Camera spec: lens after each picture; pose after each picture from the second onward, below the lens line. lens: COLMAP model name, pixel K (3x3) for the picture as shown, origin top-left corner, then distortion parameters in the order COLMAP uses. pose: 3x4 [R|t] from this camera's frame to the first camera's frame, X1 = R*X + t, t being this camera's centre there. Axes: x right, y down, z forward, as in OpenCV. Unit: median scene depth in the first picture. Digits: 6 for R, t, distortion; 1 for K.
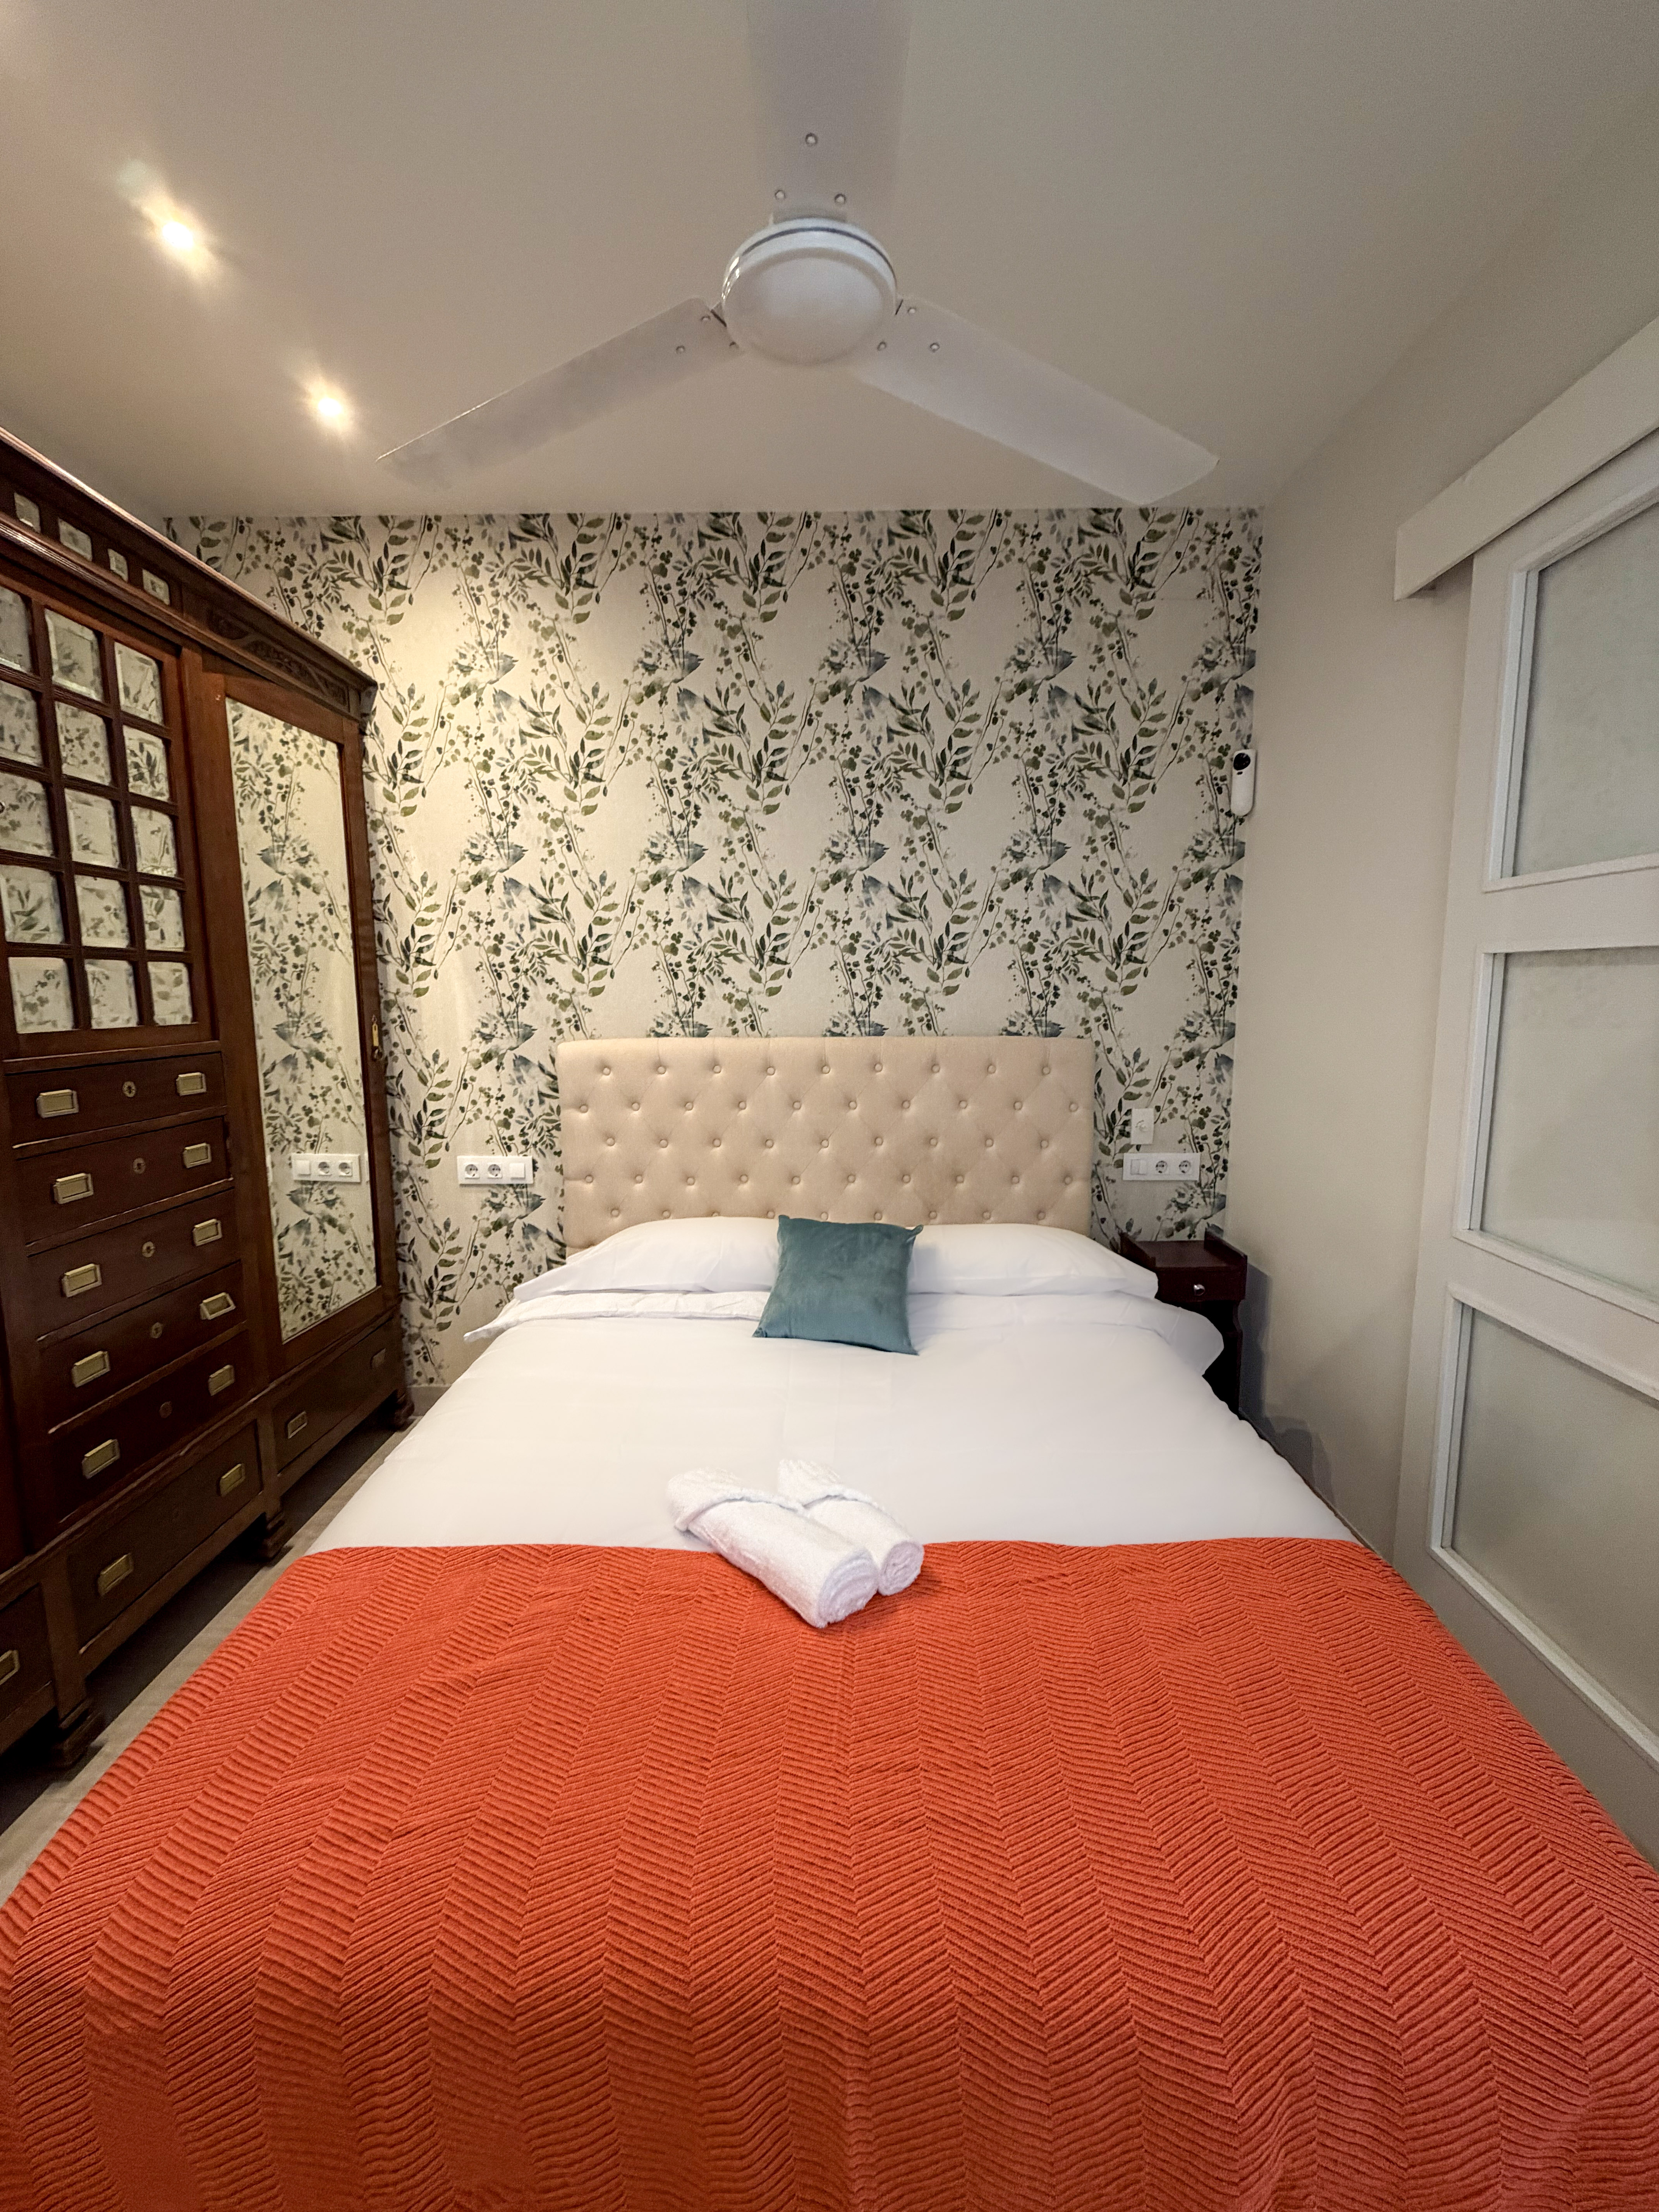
lens RADIAL K [[880.2, 0, 829.3], [0, 880.2, 1078.6], [0, 0, 1]] dist [-0.000255, 0.000000]
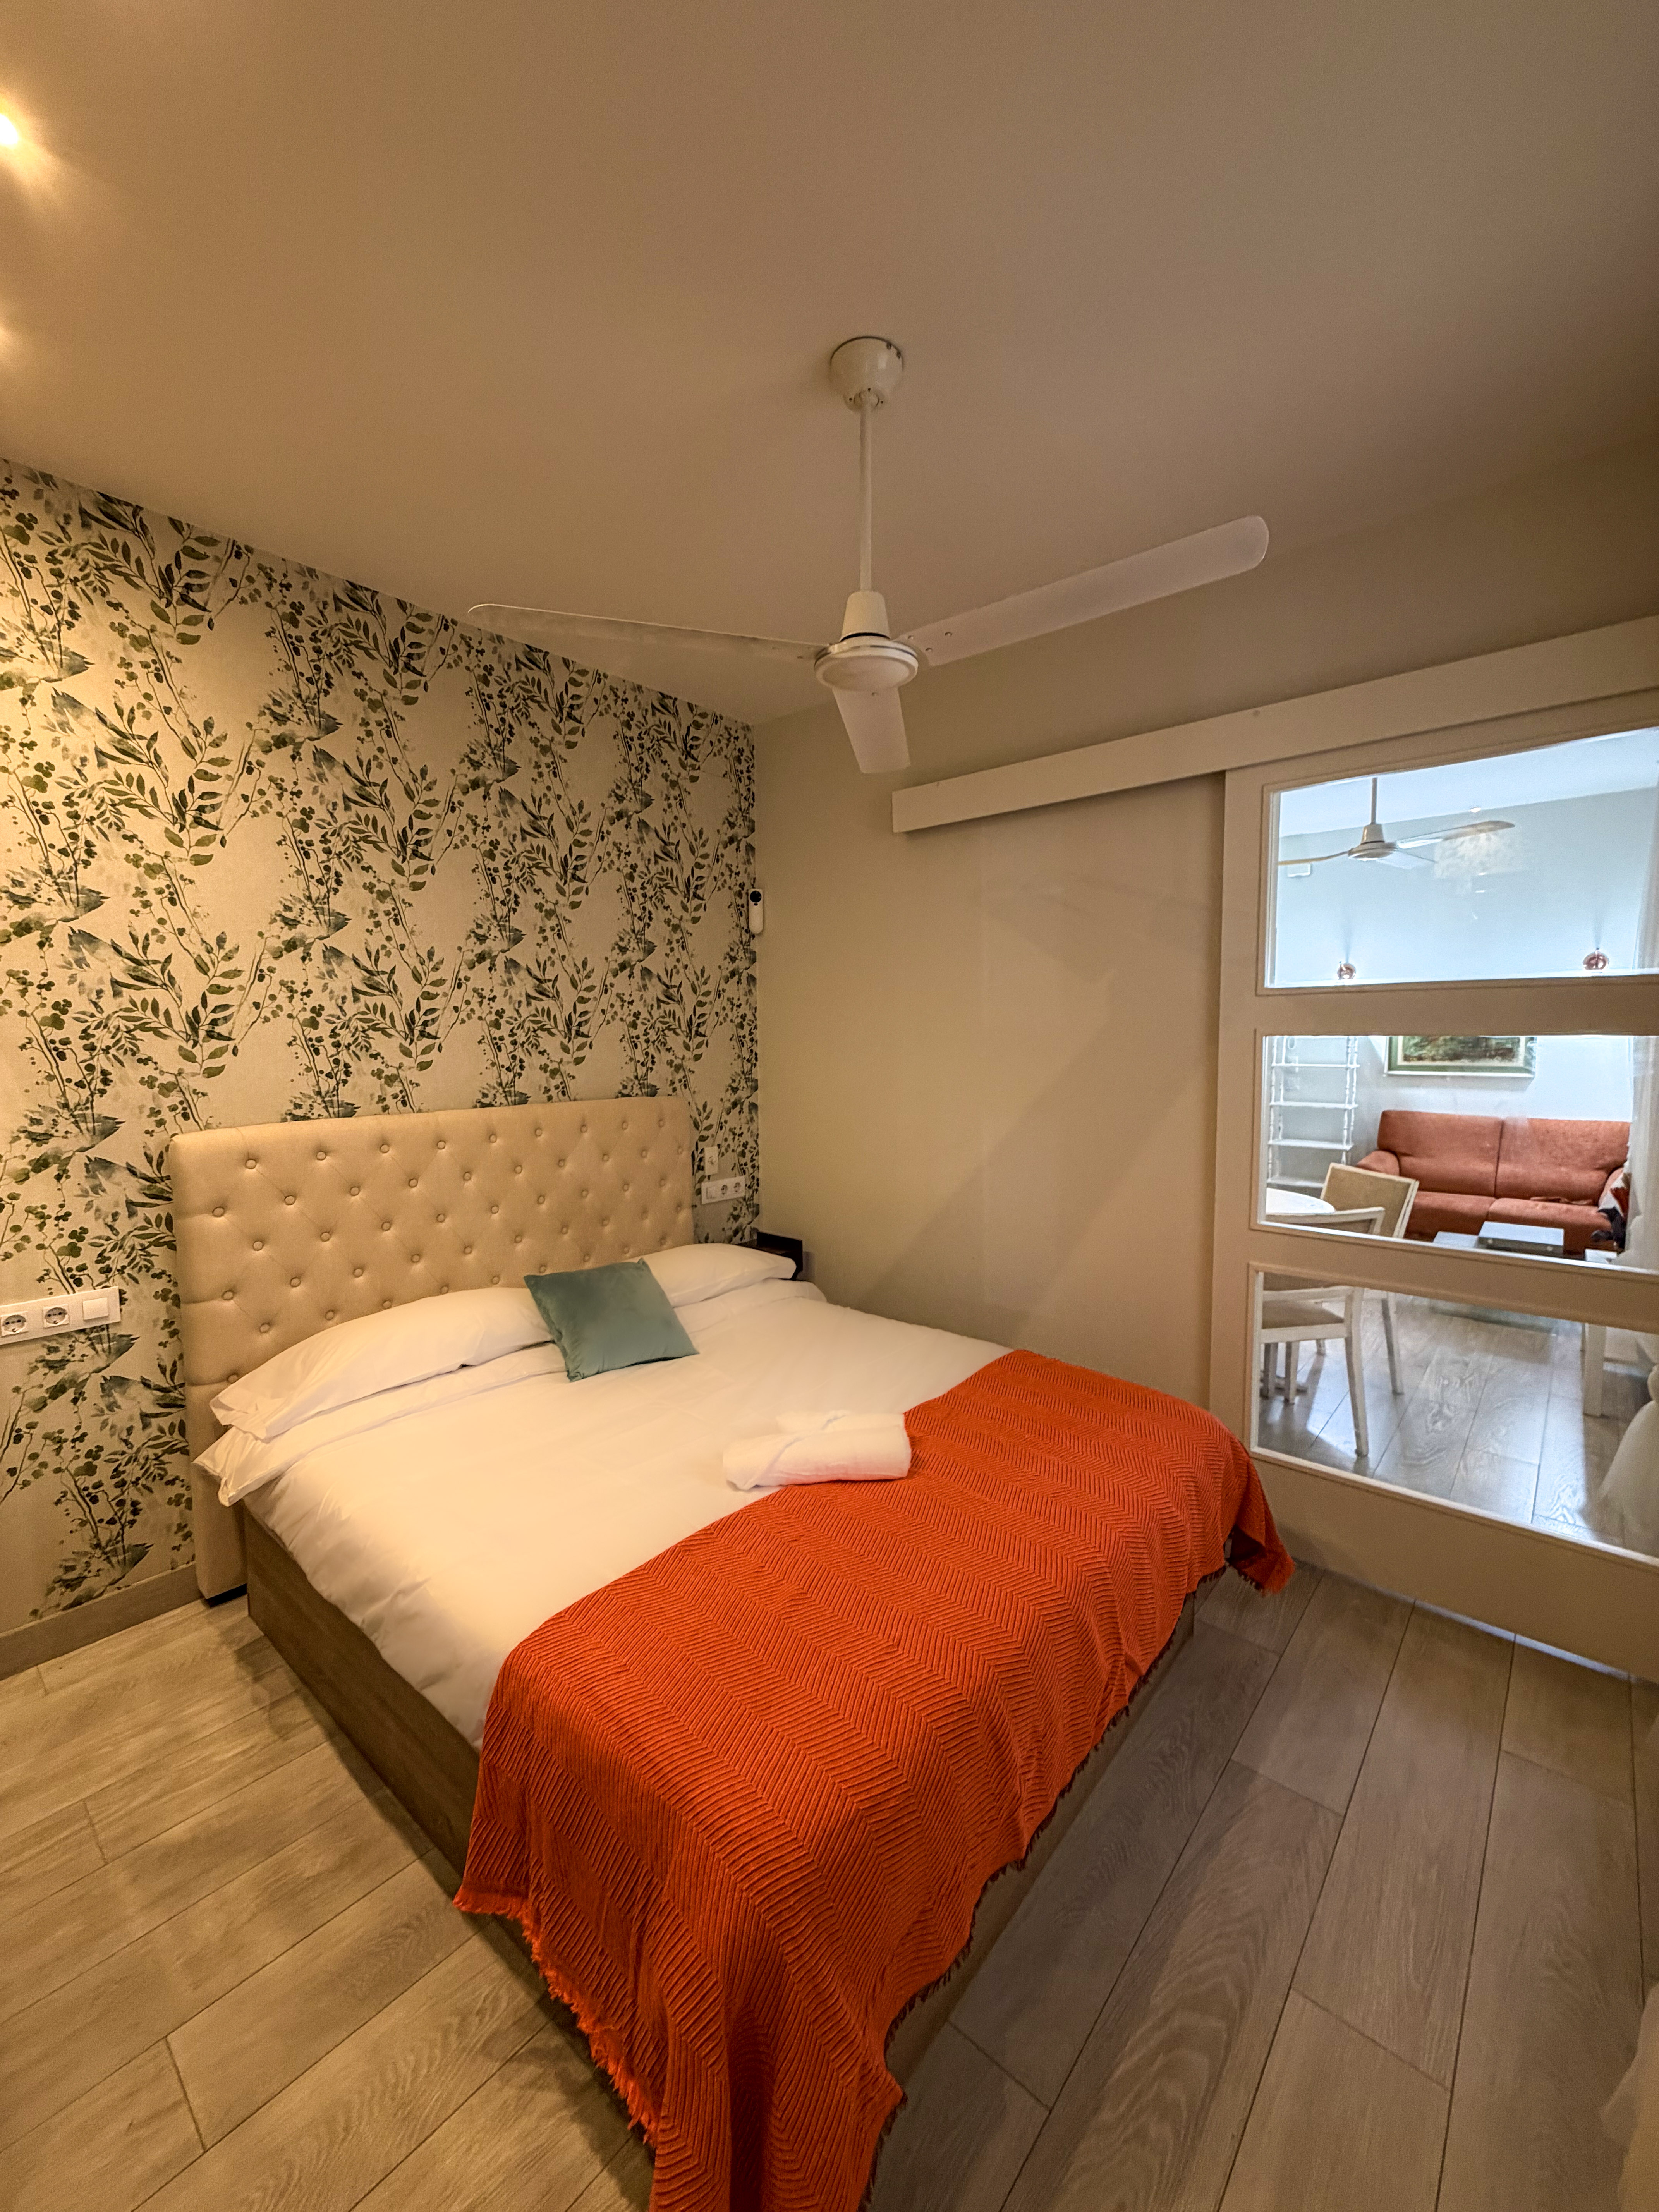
lens RADIAL K [[883.5, 0, 826.9], [0, 883.5, 1101.2], [0, 0, 1]] dist [-0.000504, -0.000023]
pose [[0.650338, -0.057900, 0.757435, -0.542592], [0.103595, 0.994536, -0.012922, 0.000968], [-0.752548, 0.086871, 0.652783, 0.006043]]
